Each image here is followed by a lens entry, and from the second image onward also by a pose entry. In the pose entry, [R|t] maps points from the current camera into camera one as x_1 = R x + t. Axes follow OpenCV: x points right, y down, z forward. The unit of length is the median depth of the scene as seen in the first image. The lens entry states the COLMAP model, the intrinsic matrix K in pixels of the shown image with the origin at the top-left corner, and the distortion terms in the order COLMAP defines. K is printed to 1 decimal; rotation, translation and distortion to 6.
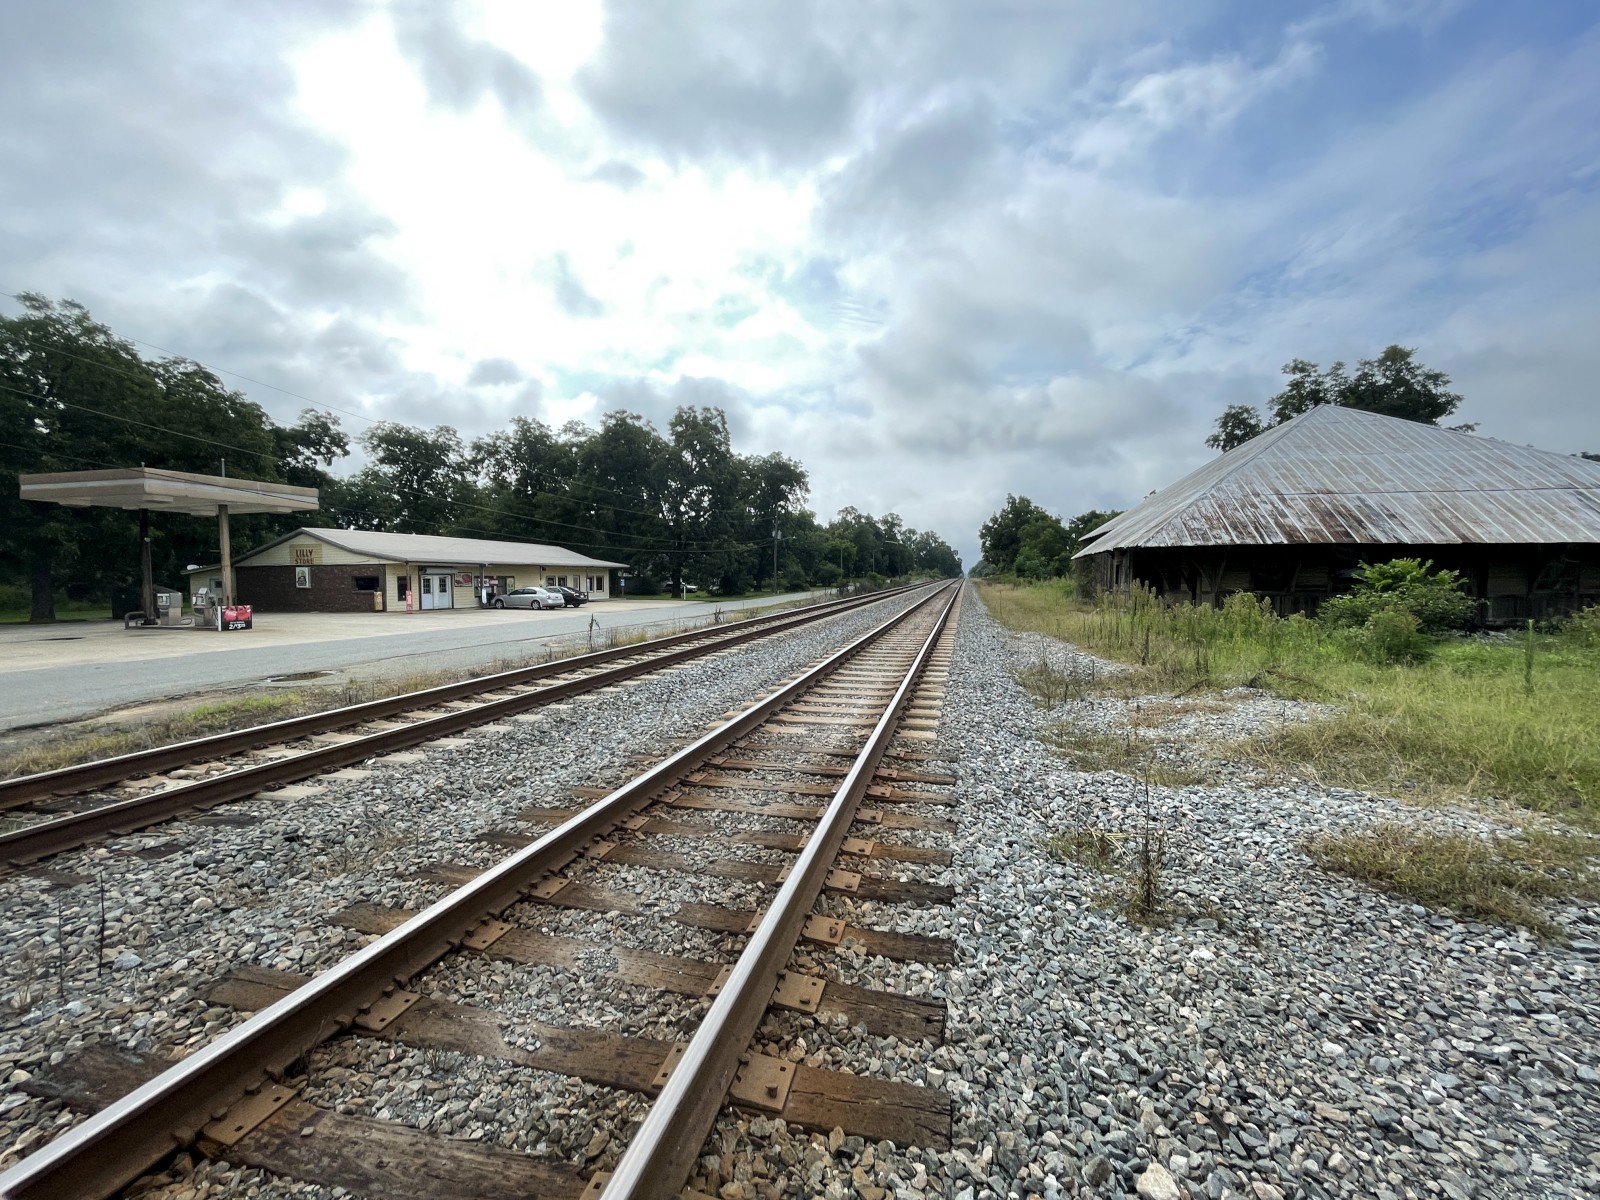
lens RADIAL K [[653.4, 0, 809.9], [0, 653.4, 599.6], [0, 0, 1]] dist [-0.001043, 0.000330]
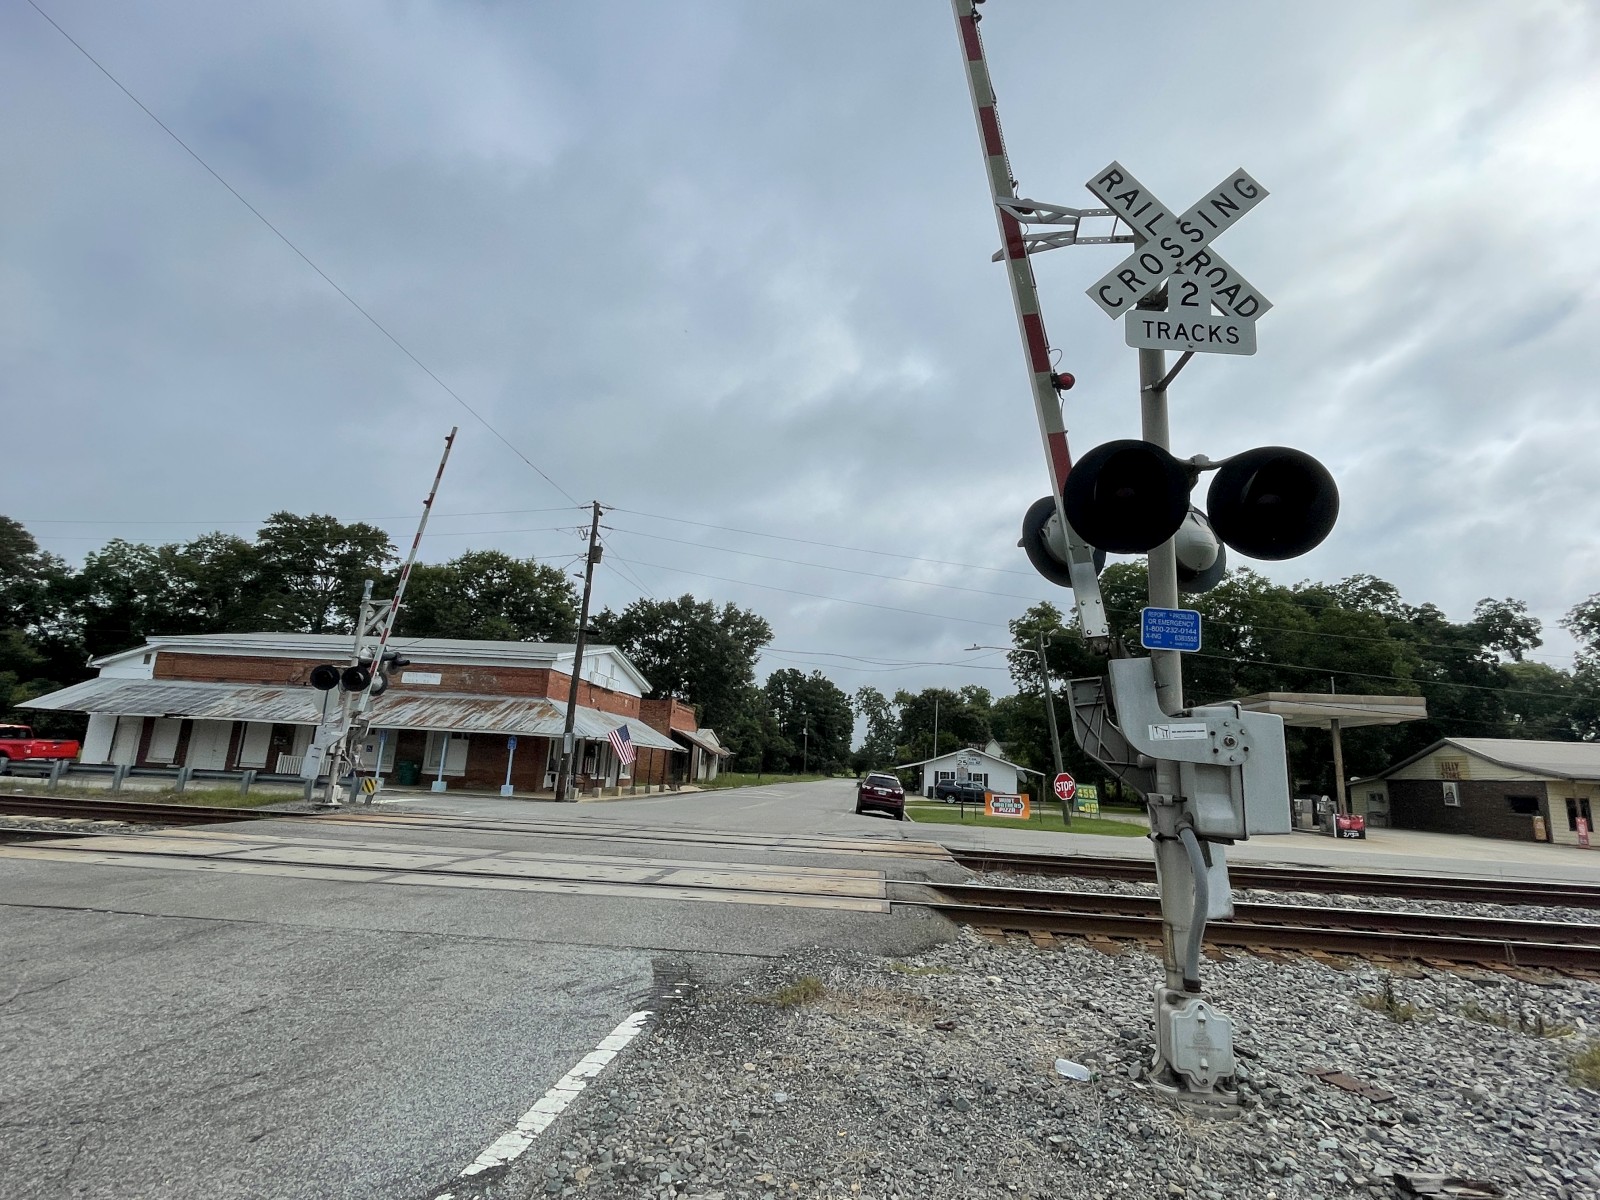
lens RADIAL K [[780.2, 0, 806.2], [0, 780.2, 598.6], [0, 0, 1]] dist [-0.004451, -0.000350]
pose [[0.152750, -0.196480, -0.968537, 0.142148], [-0.086263, 0.973646, -0.211121, 0.005426], [0.984493, 0.115797, 0.131775, -0.035868]]
